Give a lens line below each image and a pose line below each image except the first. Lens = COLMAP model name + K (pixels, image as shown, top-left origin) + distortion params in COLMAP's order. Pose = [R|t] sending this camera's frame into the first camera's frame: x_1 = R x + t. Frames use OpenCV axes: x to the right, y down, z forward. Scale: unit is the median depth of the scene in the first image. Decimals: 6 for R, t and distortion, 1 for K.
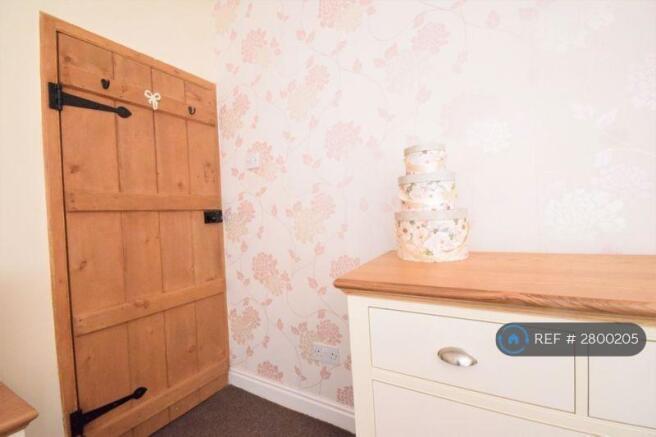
lens RADIAL K [[291.8, 0, 328.0], [0, 291.8, 218.5], [0, 0, 1]] dist [-0.000949, -0.000093]
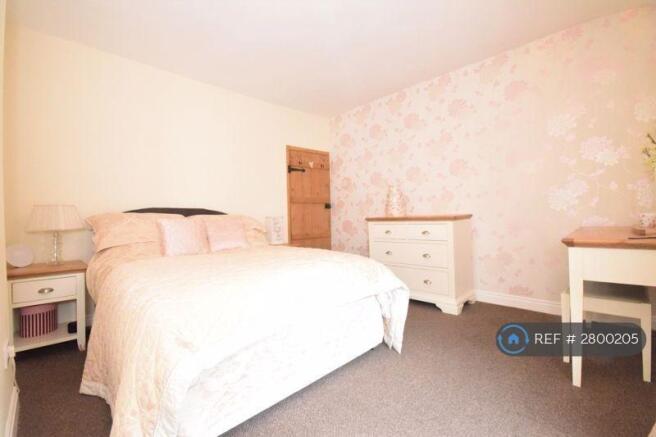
lens RADIAL K [[291.8, 0, 328.0], [0, 291.8, 218.5], [0, 0, 1]] dist [-0.000949, -0.000093]
pose [[0.967193, 0.023989, -0.252907, 0.272241], [-0.023439, 0.999712, 0.005188, 0.095894], [0.252959, 0.000910, 0.967477, -1.564462]]
